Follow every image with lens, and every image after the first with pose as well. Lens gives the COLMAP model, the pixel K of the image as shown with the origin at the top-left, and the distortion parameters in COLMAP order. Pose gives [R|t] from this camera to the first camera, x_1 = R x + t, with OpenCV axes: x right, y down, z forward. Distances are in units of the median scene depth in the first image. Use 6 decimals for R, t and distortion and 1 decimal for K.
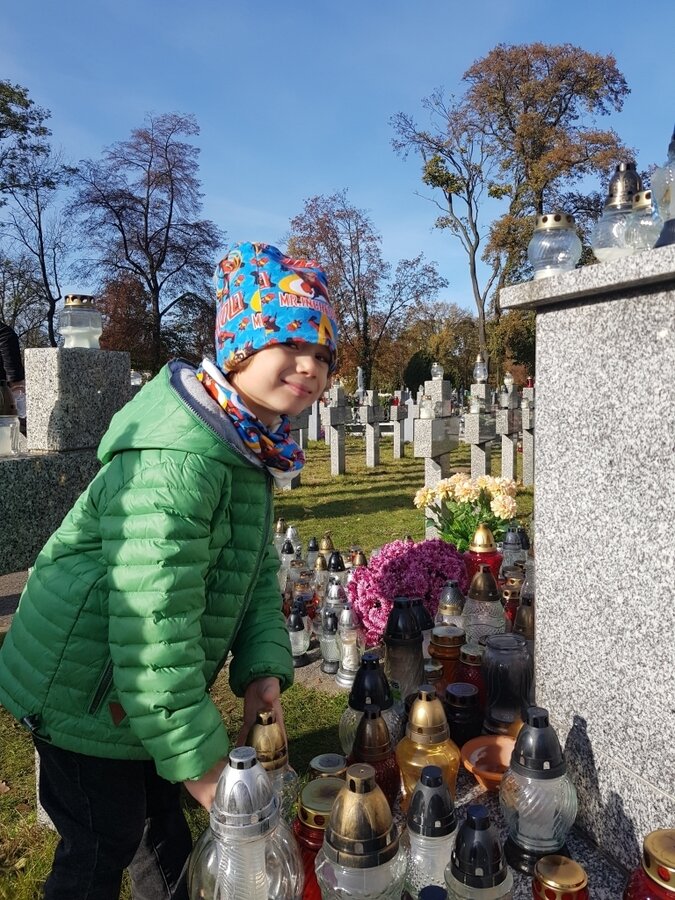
lens RADIAL K [[702.2, 0, 357.4], [0, 702.2, 439.9], [0, 0, 1]] dist [0.074128, -0.118184]
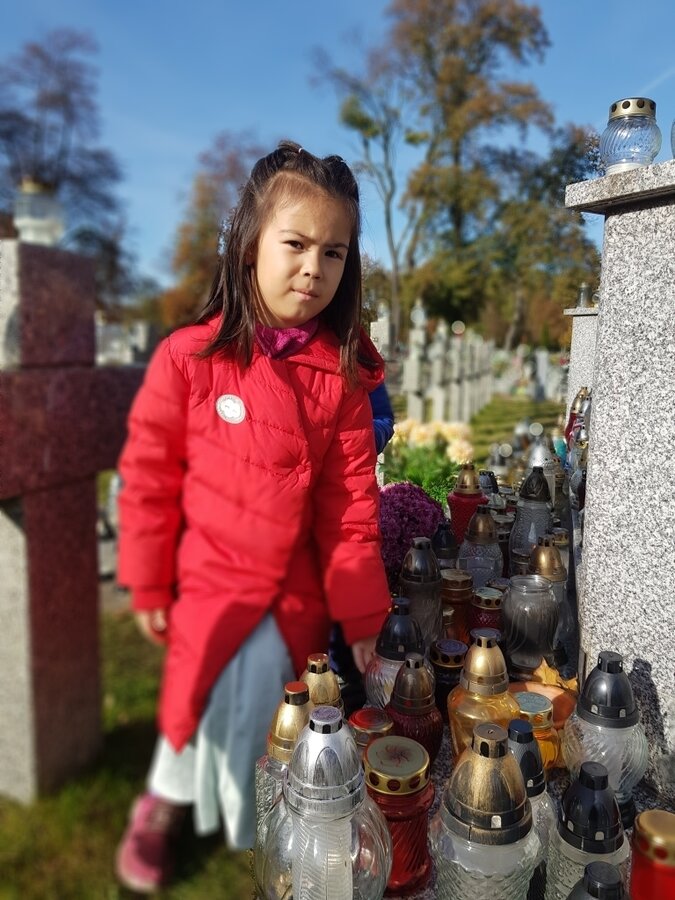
lens RADIAL K [[707.7, 0, 357.4], [0, 707.7, 447.1], [0, 0, 1]] dist [0.072710, -0.131445]
pose [[0.991465, 0.012065, 0.129817, -0.059226], [-0.022024, 0.996898, 0.075556, 0.017071], [-0.128503, -0.077770, 0.988655, 0.049617]]
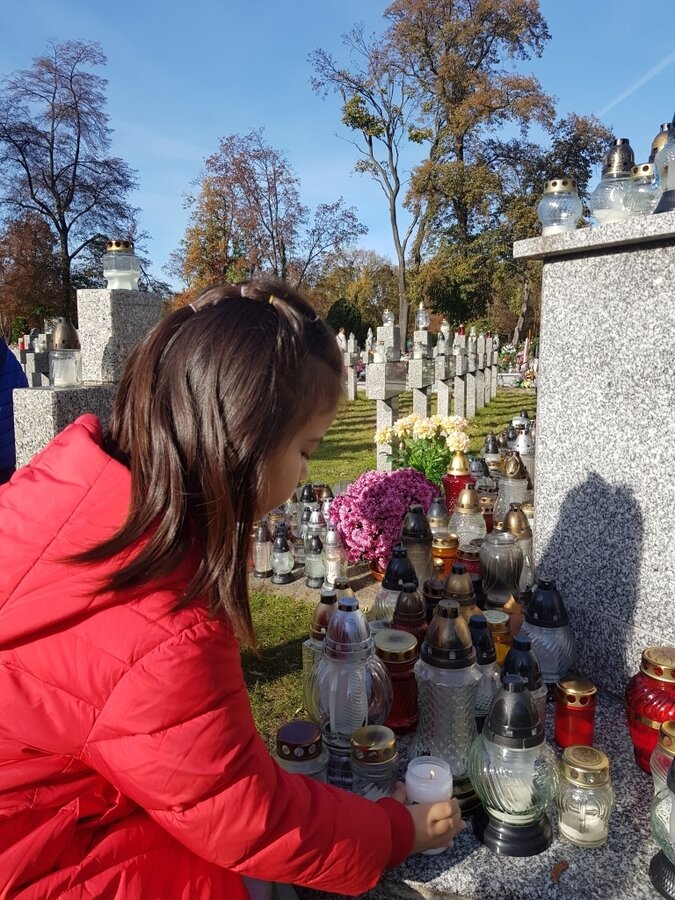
lens RADIAL K [[701.0, 0, 338.6], [0, 701.0, 447.2], [0, 0, 1]] dist [0.075598, -0.133216]
pose [[0.995992, -0.010111, 0.088870, -0.073328], [0.002795, 0.996623, 0.082065, 0.012088], [-0.089399, -0.081488, 0.992657, -0.068397]]
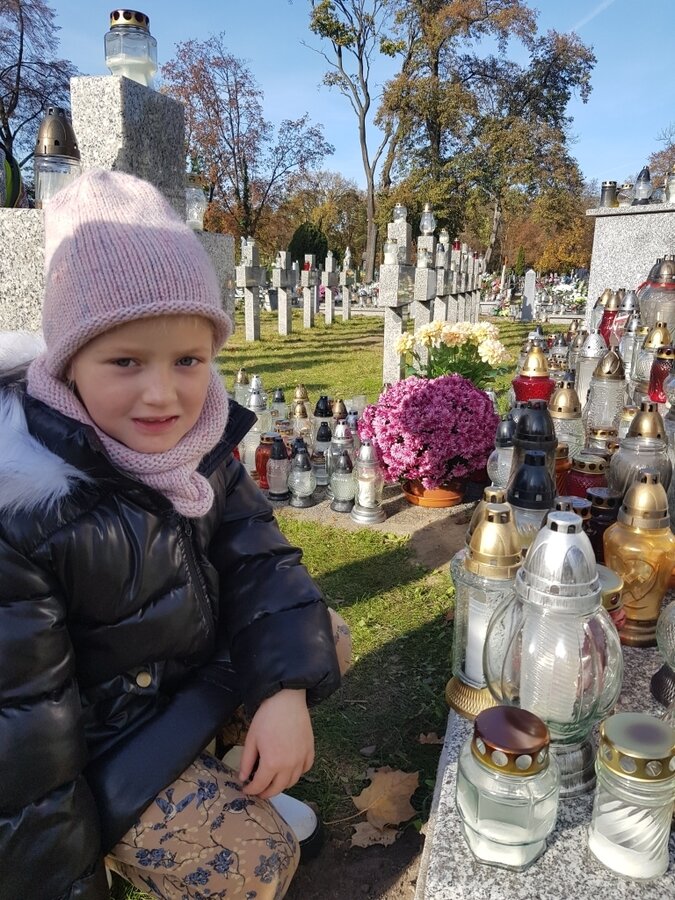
lens RADIAL K [[703.6, 0, 343.5], [0, 703.6, 453.1], [0, 0, 1]] dist [0.059294, -0.101119]
pose [[0.988587, -0.008904, 0.150385, -0.135095], [-0.019067, 0.982829, 0.183531, 0.056321], [-0.149437, -0.184304, 0.971443, 0.064523]]
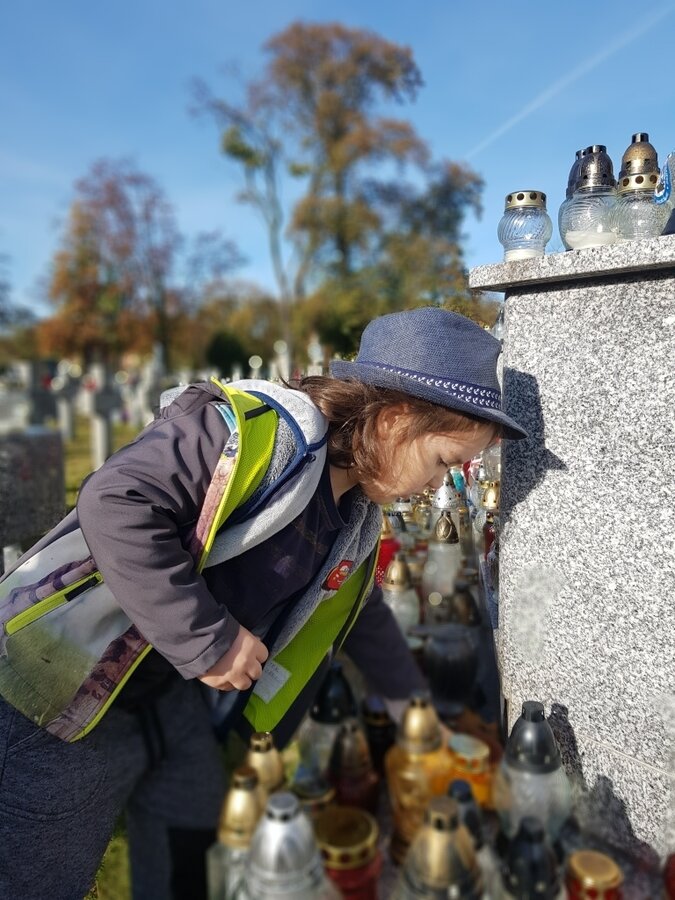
lens RADIAL K [[707.7, 0, 357.4], [0, 707.7, 447.1], [0, 0, 1]] dist [0.072710, -0.131445]
pose [[0.961170, -0.019052, 0.275299, -0.075990], [0.008861, 0.999230, 0.038216, -0.003895], [-0.275816, -0.034293, 0.960599, 0.042070]]
